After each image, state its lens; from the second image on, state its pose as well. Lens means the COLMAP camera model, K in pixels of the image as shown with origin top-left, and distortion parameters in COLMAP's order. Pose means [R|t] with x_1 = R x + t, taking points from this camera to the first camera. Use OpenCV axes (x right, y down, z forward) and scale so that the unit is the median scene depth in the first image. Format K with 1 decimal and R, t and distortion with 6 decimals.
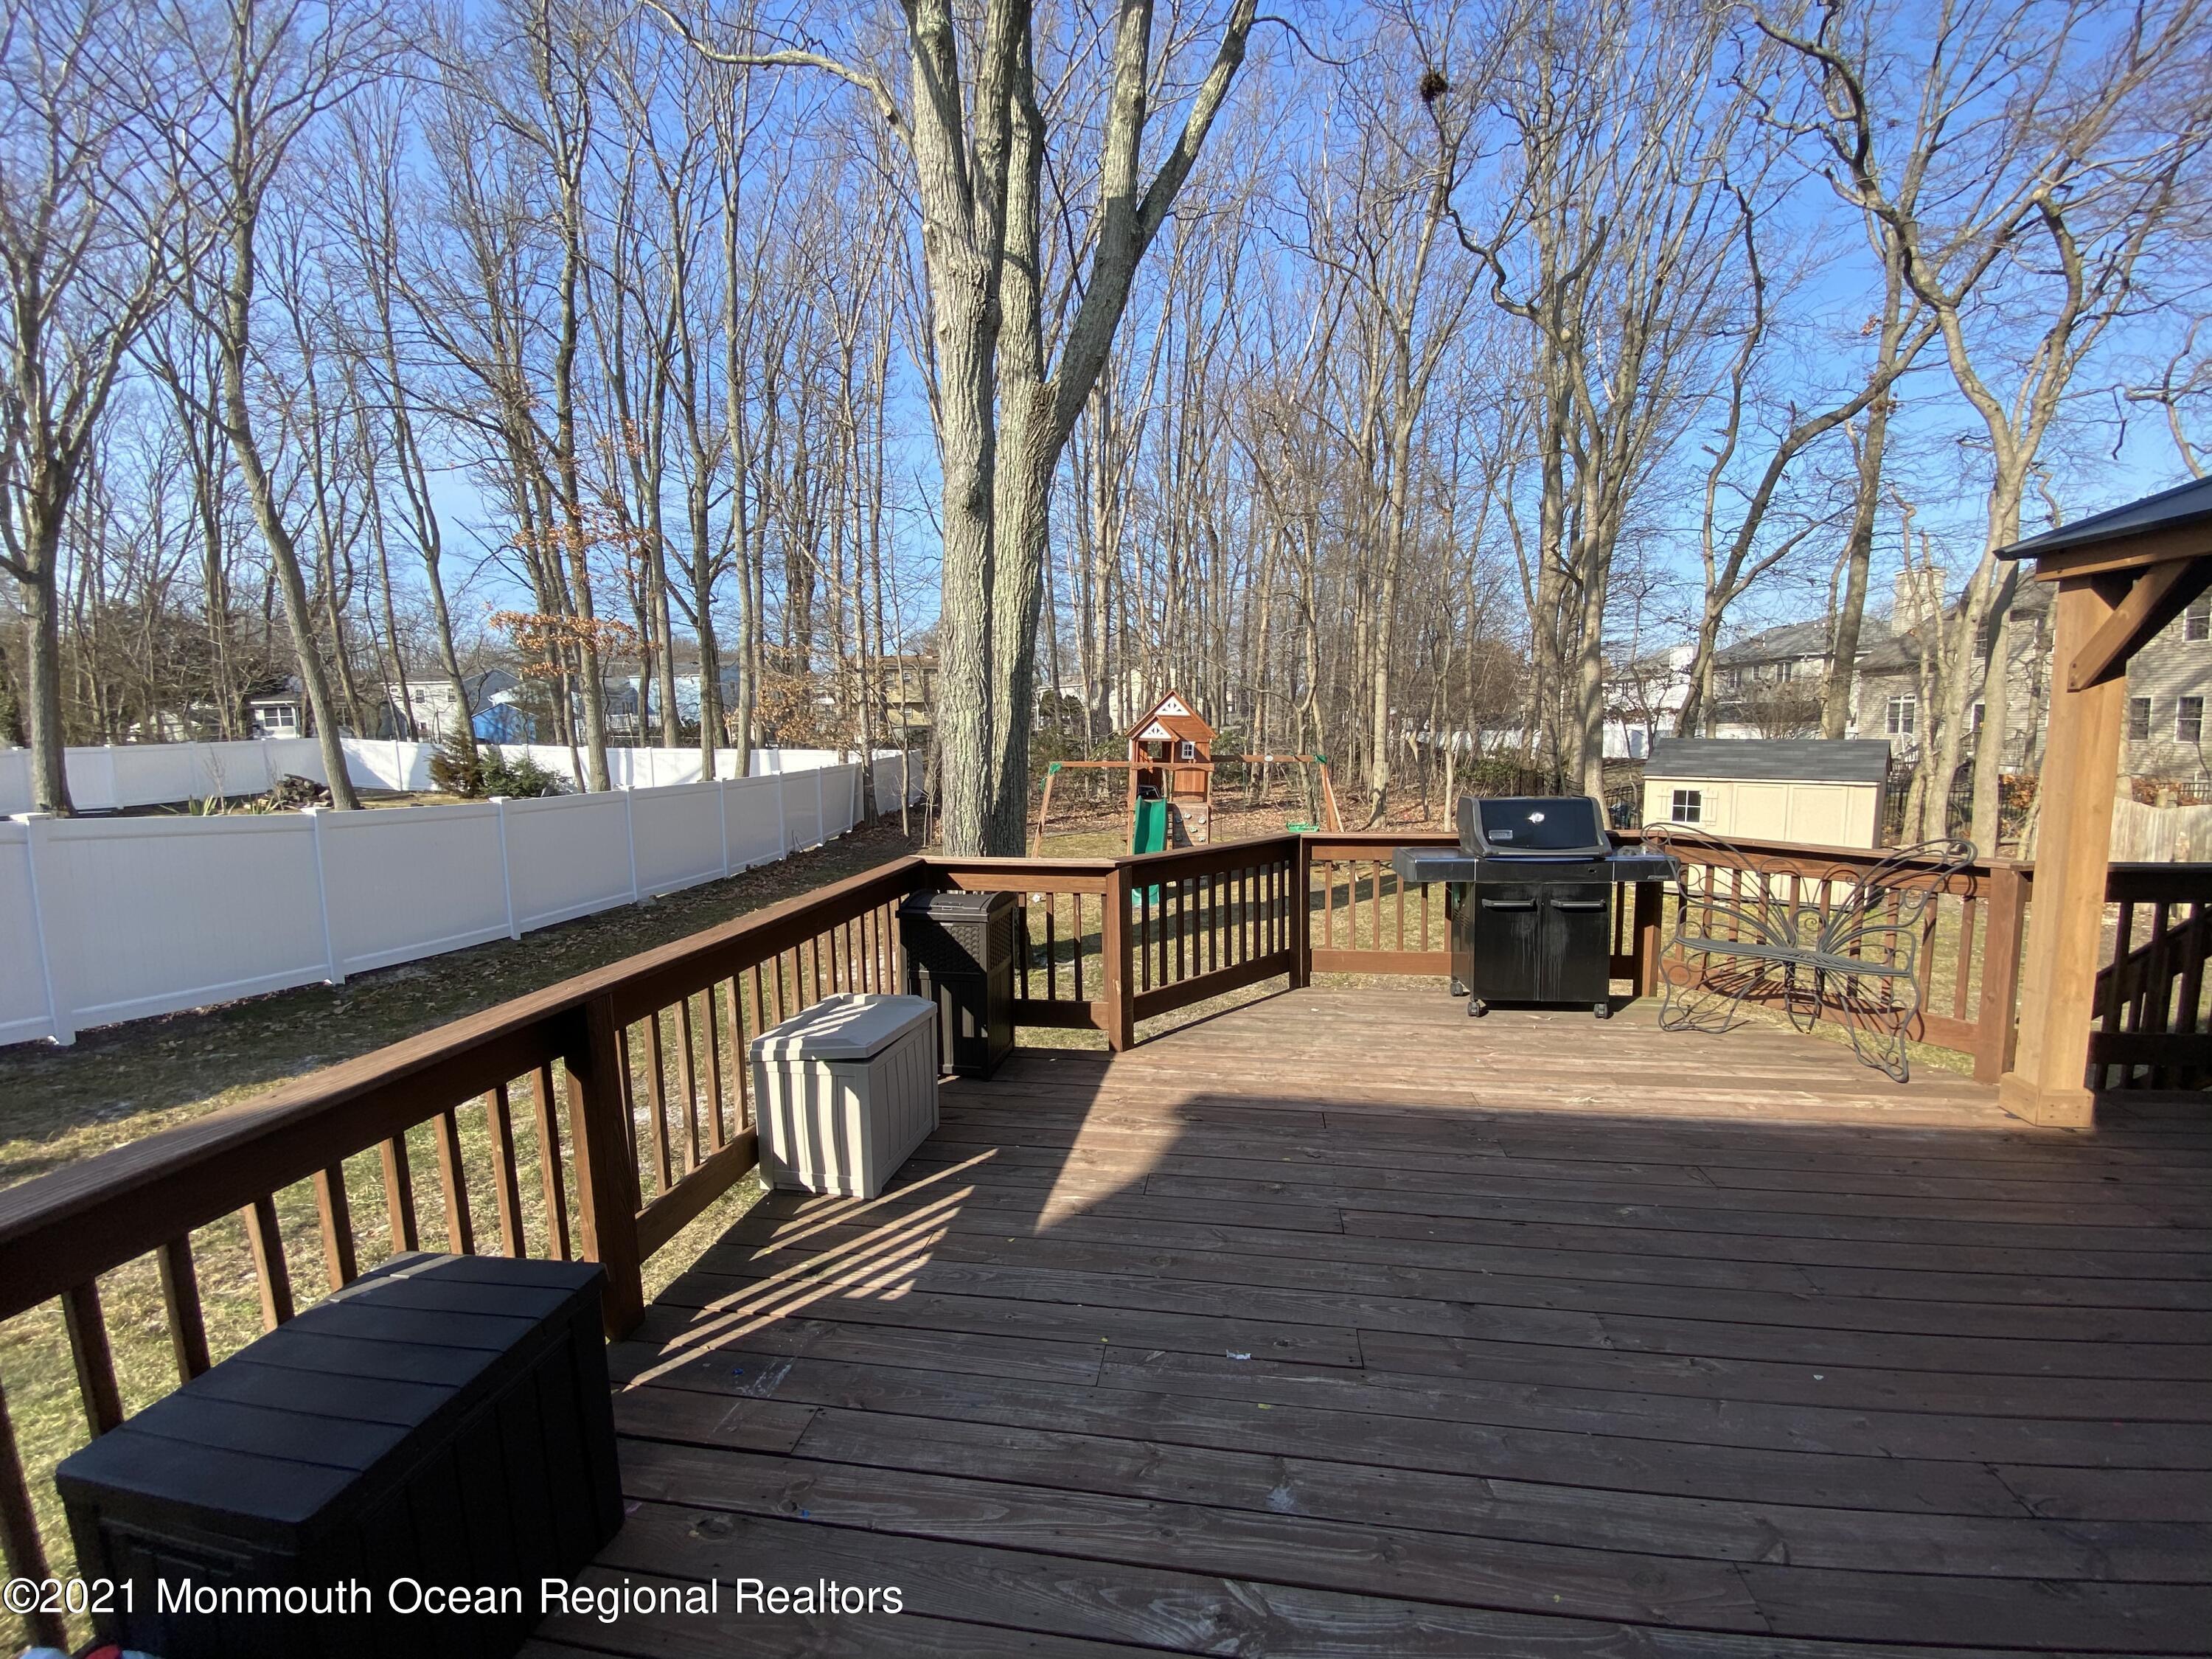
lens RADIAL K [[902.7, 0, 1119.9], [0, 902.7, 831.9], [0, 0, 1]] dist [0.043535, -0.033881]
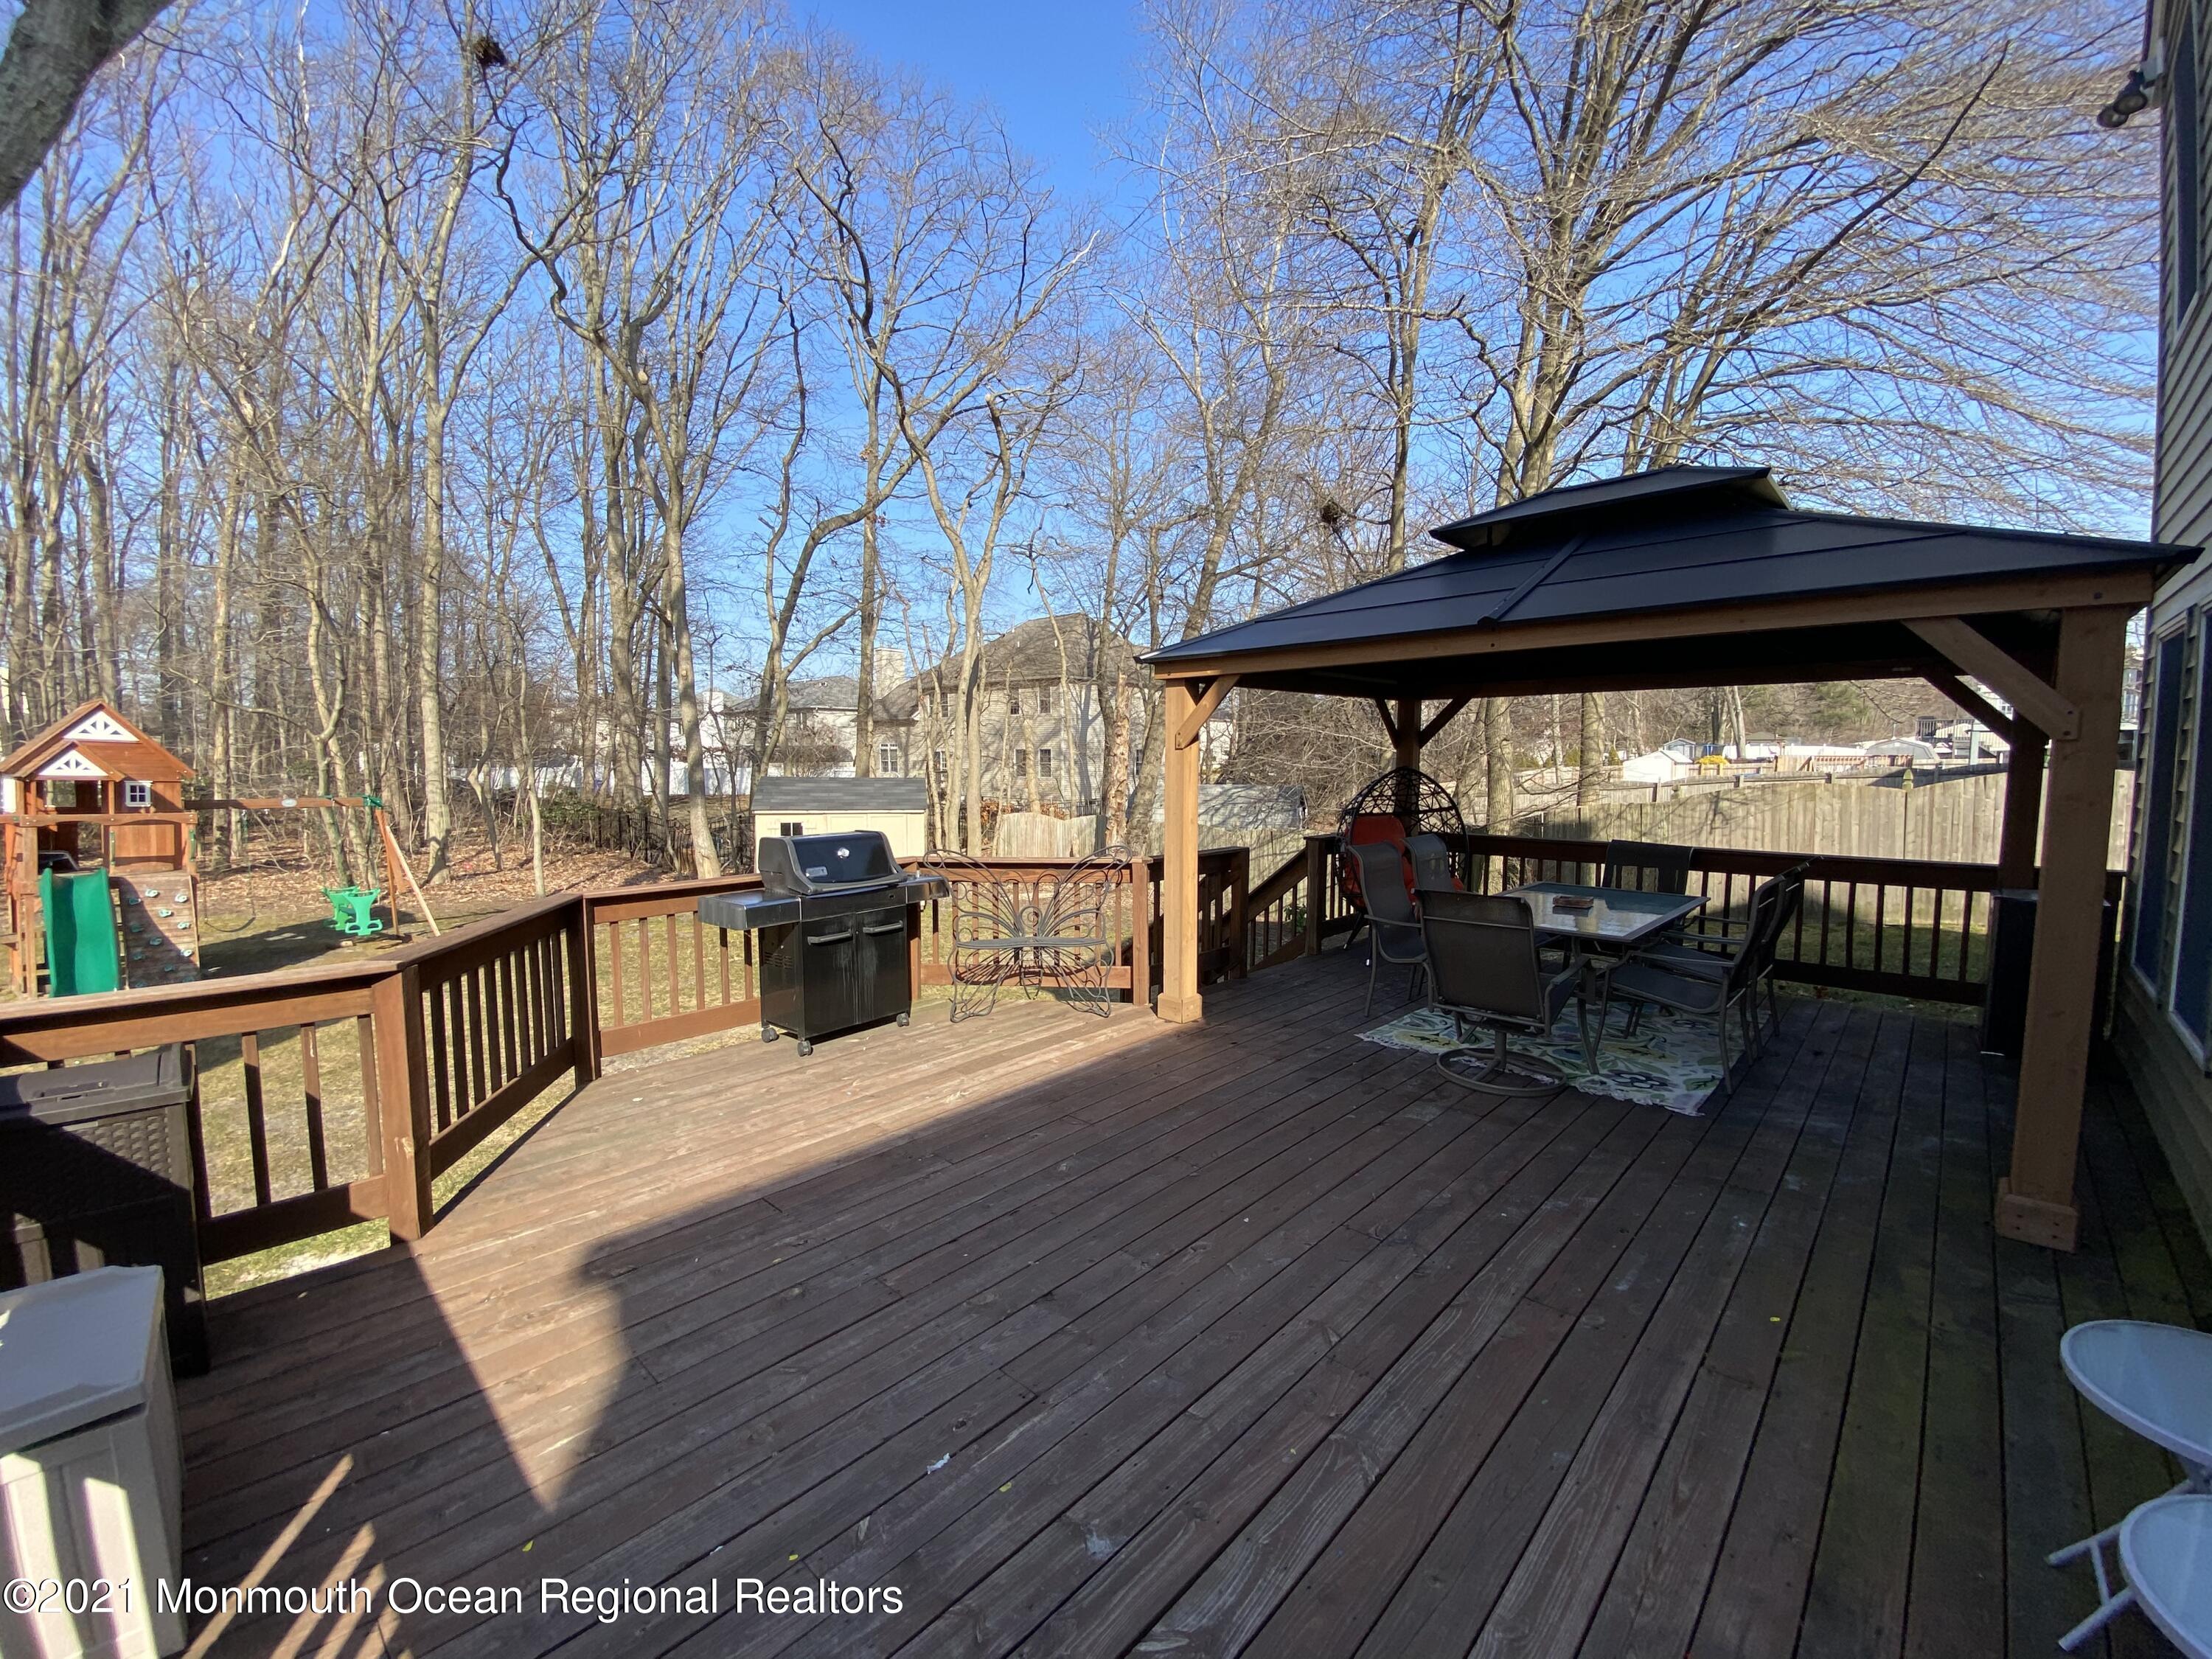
lens RADIAL K [[897.2, 0, 1106.0], [0, 897.2, 829.5], [0, 0, 1]] dist [0.038315, -0.031827]
pose [[0.558188, -0.052236, 0.828068, -0.234953], [0.086167, 0.996269, 0.004763, -0.020929], [-0.825228, 0.068693, 0.560607, 0.152080]]
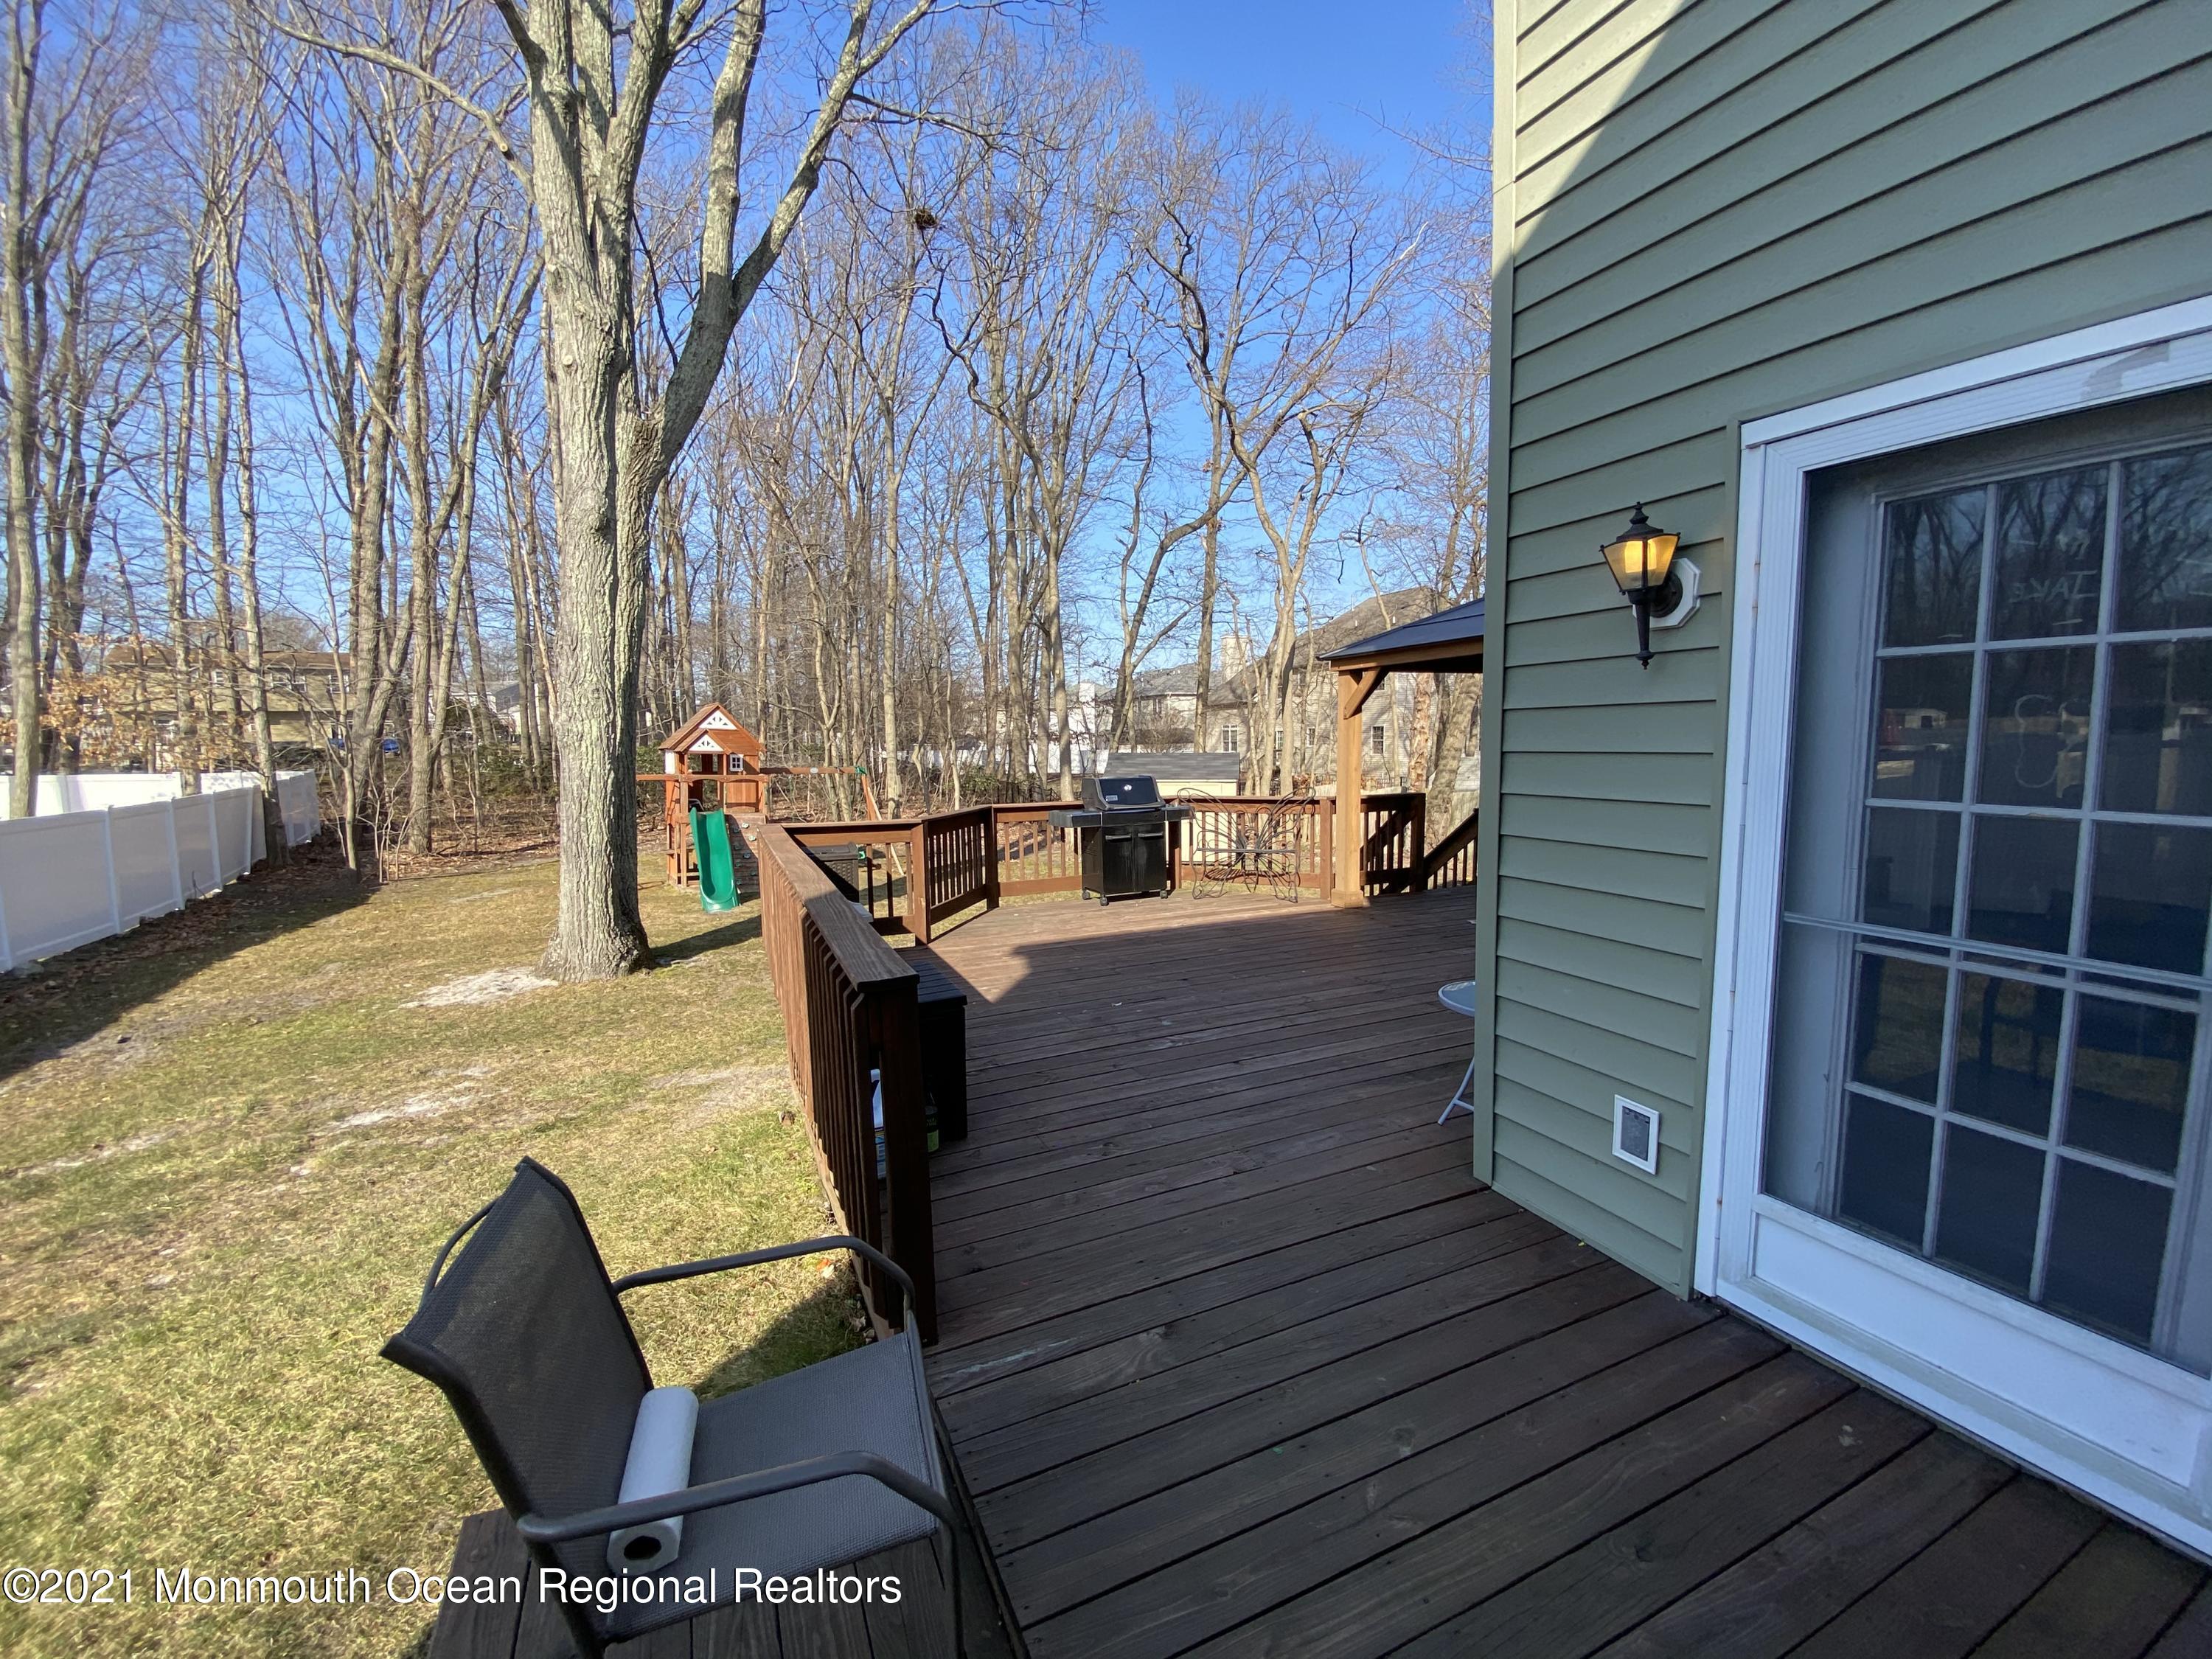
lens RADIAL K [[925.1, 0, 1127.4], [0, 925.1, 838.3], [0, 0, 1]] dist [0.069508, -0.035585]
pose [[0.821196, -0.056646, 0.567828, -0.542411], [0.067370, 0.997726, 0.002100, 0.075861], [-0.566655, 0.036530, 0.823145, -0.441610]]
